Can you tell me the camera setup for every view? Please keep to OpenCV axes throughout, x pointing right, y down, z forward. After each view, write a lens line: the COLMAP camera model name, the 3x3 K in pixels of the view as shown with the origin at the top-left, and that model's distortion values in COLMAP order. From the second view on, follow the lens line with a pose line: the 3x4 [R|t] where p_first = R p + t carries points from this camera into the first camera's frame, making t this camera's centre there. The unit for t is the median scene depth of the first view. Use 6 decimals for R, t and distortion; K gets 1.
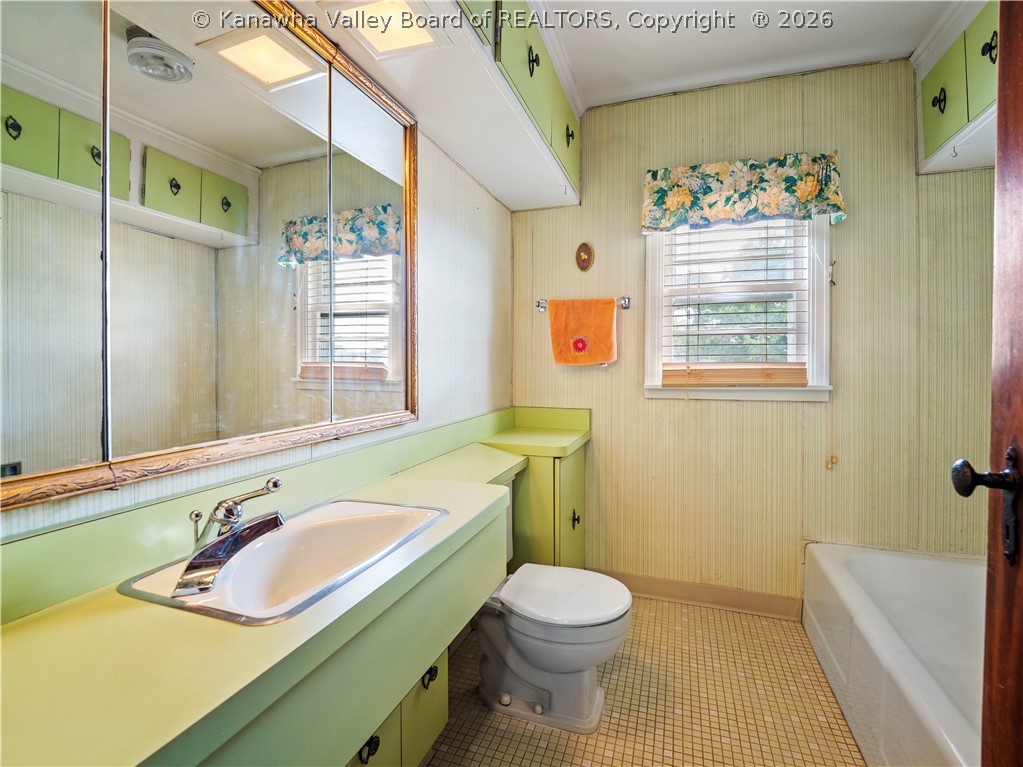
lens RADIAL K [[483.4, 0, 511.4], [0, 483.4, 377.4], [0, 0, 1]] dist [-0.003169, -0.005272]
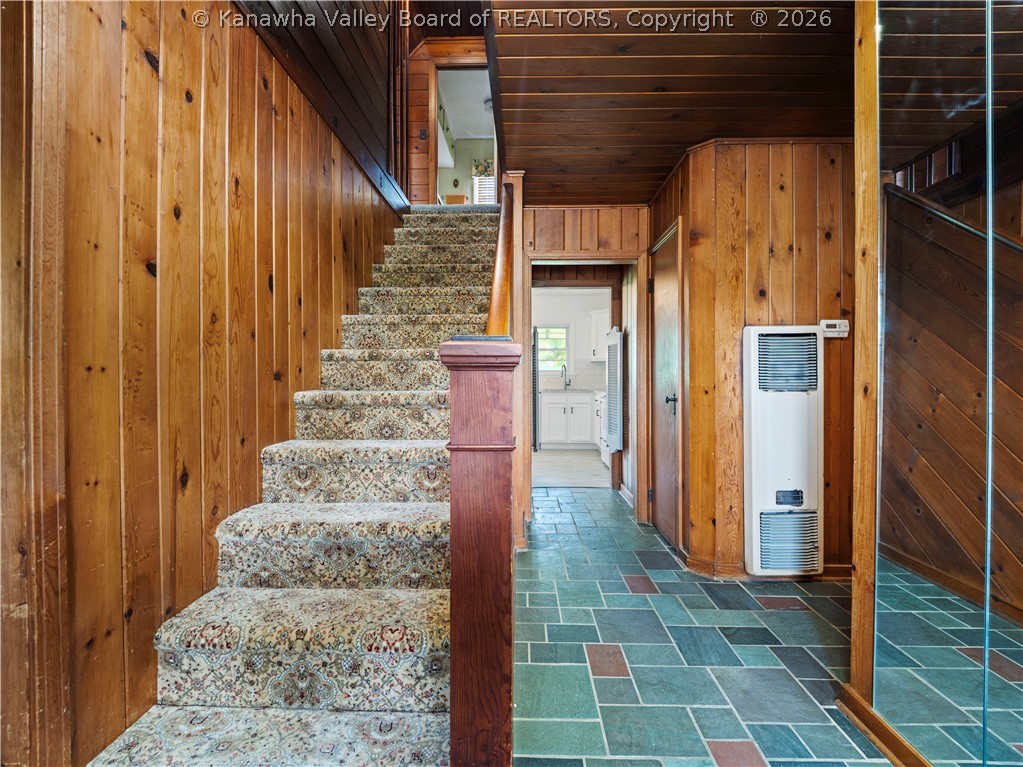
lens RADIAL K [[483.4, 0, 511.4], [0, 483.4, 381.5], [0, 0, 1]] dist [-0.003169, -0.005272]
pose [[0.949301, -0.006358, 0.314305, -0.570969], [0.006201, 0.999980, 0.001500, 1.173245], [-0.314308, 0.000525, 0.949321, -2.409815]]
